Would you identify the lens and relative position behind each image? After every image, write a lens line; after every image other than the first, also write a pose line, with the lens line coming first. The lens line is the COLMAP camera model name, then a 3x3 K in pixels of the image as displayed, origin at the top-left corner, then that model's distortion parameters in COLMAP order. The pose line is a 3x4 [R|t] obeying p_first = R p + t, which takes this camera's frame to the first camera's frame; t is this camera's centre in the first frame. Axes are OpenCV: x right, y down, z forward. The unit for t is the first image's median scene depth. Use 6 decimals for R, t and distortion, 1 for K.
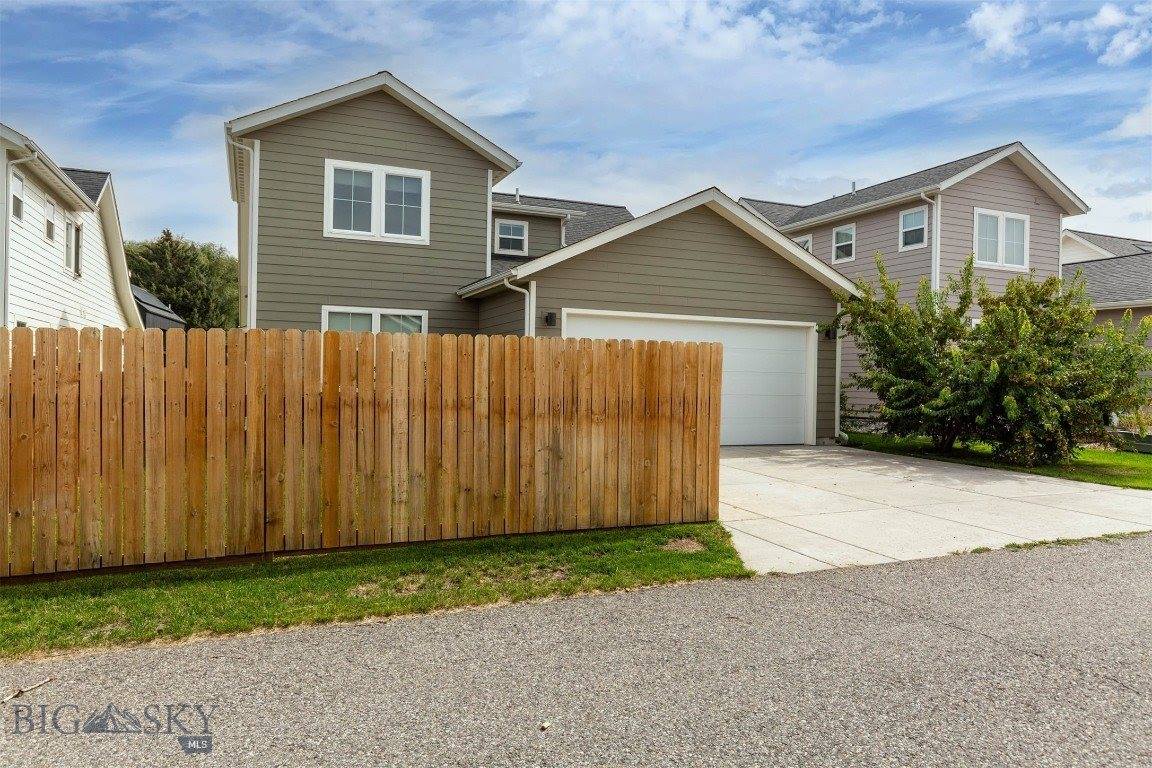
lens RADIAL K [[769.2, 0, 576.0], [0, 769.2, 384.0], [0, 0, 1]] dist [0.000181, -0.000884]
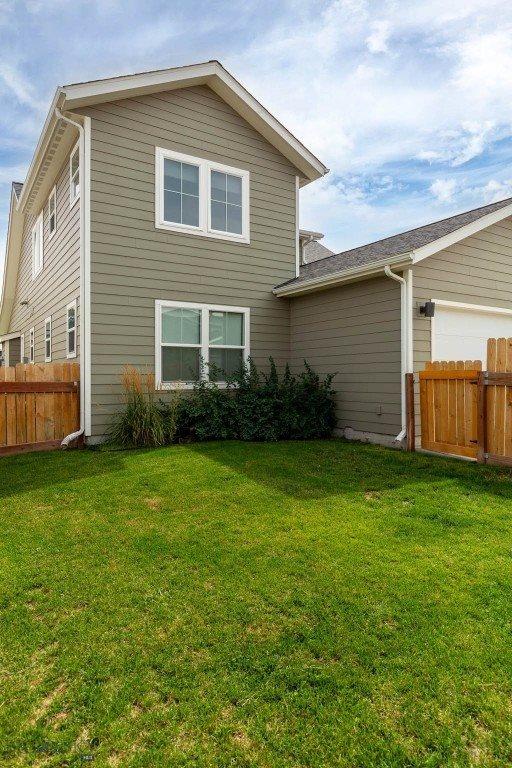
lens RADIAL K [[471.4, 0, 256.0], [0, 471.4, 384.0], [0, 0, 1]] dist [-0.003441, -0.000376]
pose [[0.985293, -0.025615, 0.168944, -0.308140], [0.023672, 0.999629, 0.013506, -0.001876], [-0.169227, -0.009308, 0.985533, 0.395691]]
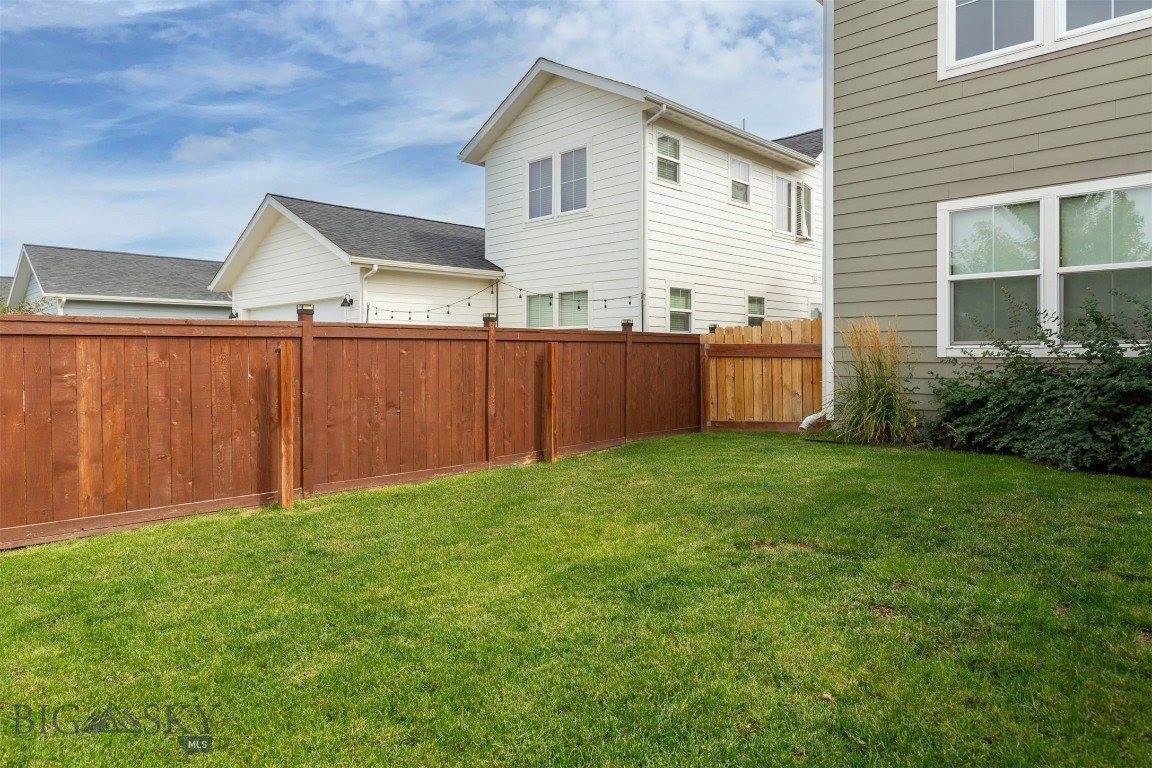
lens RADIAL K [[707.1, 0, 576.3], [0, 707.1, 356.1], [0, 0, 1]] dist [-0.003441, -0.000376]
pose [[0.388693, -0.015277, -0.921241, 0.041789], [0.005079, 0.999883, -0.014438, 0.015978], [0.921353, 0.000933, 0.388725, 0.553218]]
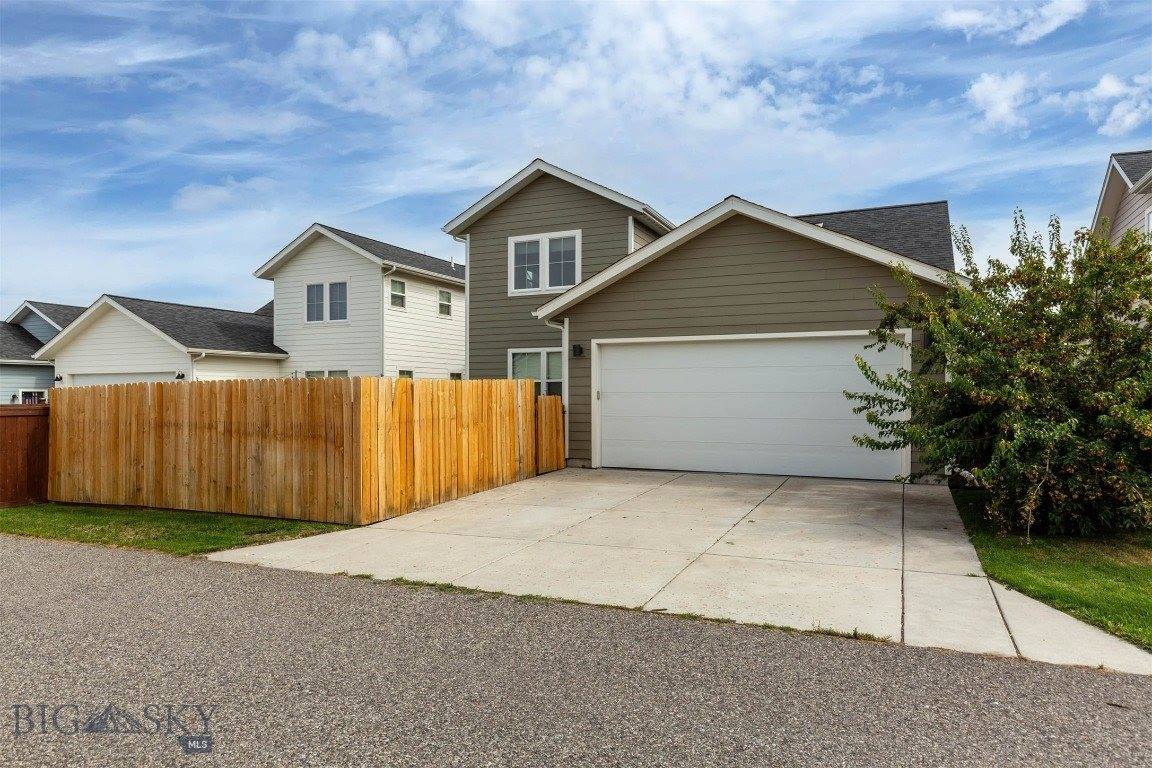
lens RADIAL K [[713.0, 0, 576.0], [0, 713.0, 398.6], [0, 0, 1]] dist [0.003903, 0.000529]
pose [[0.672581, -0.013879, -0.739893, 0.648345], [0.008552, 0.999903, -0.010983, -0.002593], [0.739974, 0.001059, 0.672635, 0.264292]]
